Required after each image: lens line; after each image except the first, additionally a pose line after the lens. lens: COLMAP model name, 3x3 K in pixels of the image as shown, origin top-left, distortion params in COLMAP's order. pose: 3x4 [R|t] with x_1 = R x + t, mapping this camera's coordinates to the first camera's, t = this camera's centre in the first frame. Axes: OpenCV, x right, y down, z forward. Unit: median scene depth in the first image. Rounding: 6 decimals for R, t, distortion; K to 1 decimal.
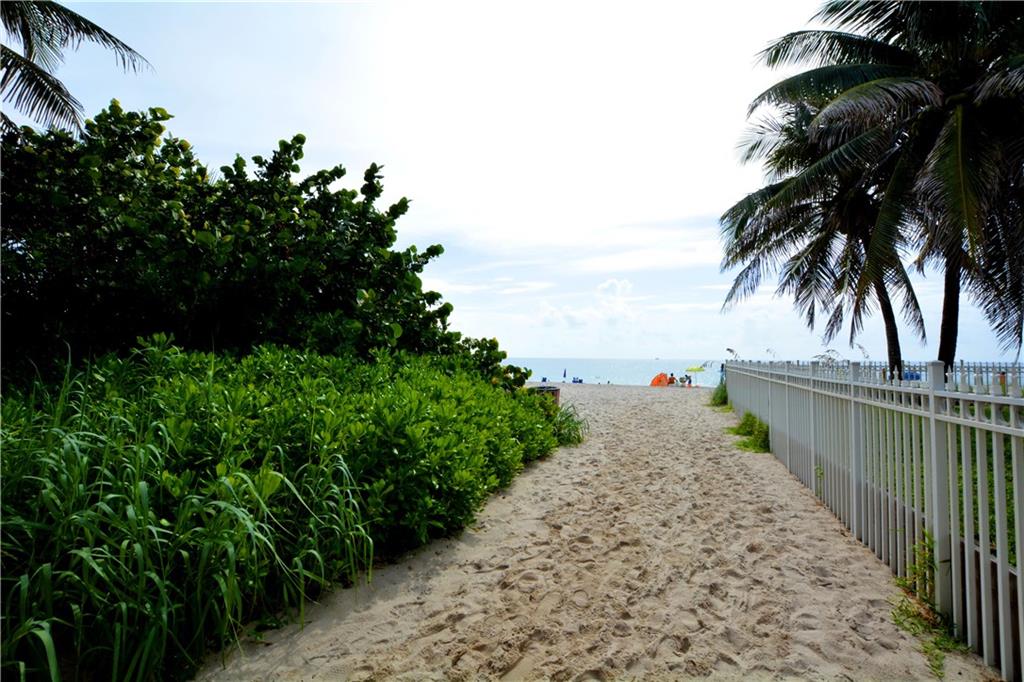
lens RADIAL K [[322.5, 0, 512.0], [0, 322.5, 341.0], [0, 0, 1]] dist [-0.000406, -0.000063]
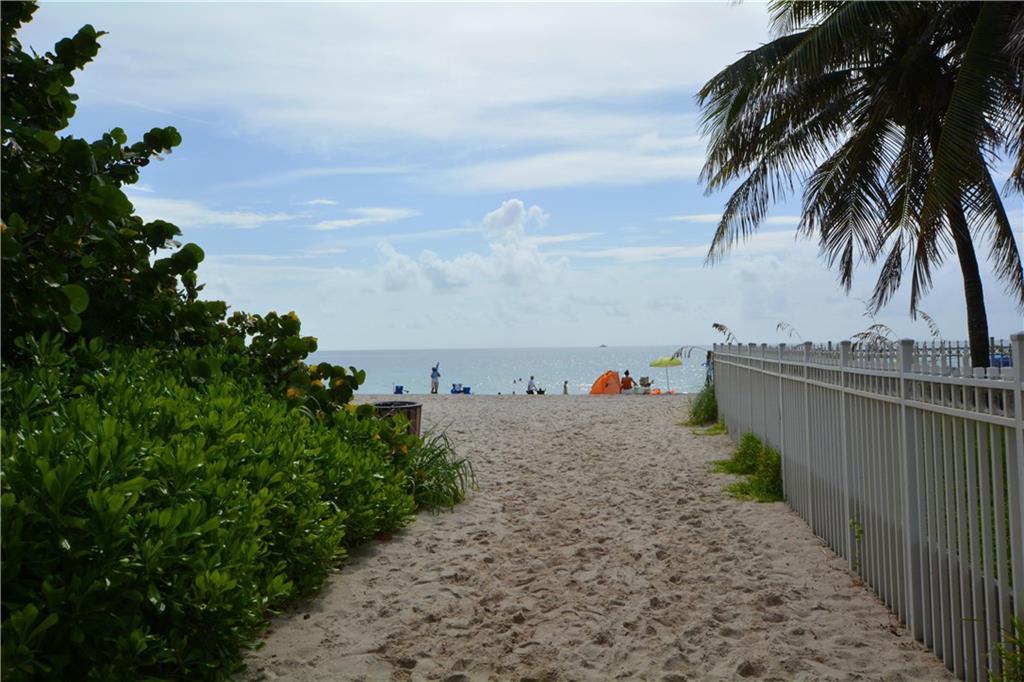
lens RADIAL K [[580.2, 0, 512.0], [0, 580.2, 341.0], [0, 0, 1]] dist [0.024914, 0.003711]
pose [[0.991000, -0.022189, 0.132011, 0.183517], [0.020885, 0.999718, 0.011258, 0.036266], [-0.132223, -0.008399, 0.991184, 0.024250]]
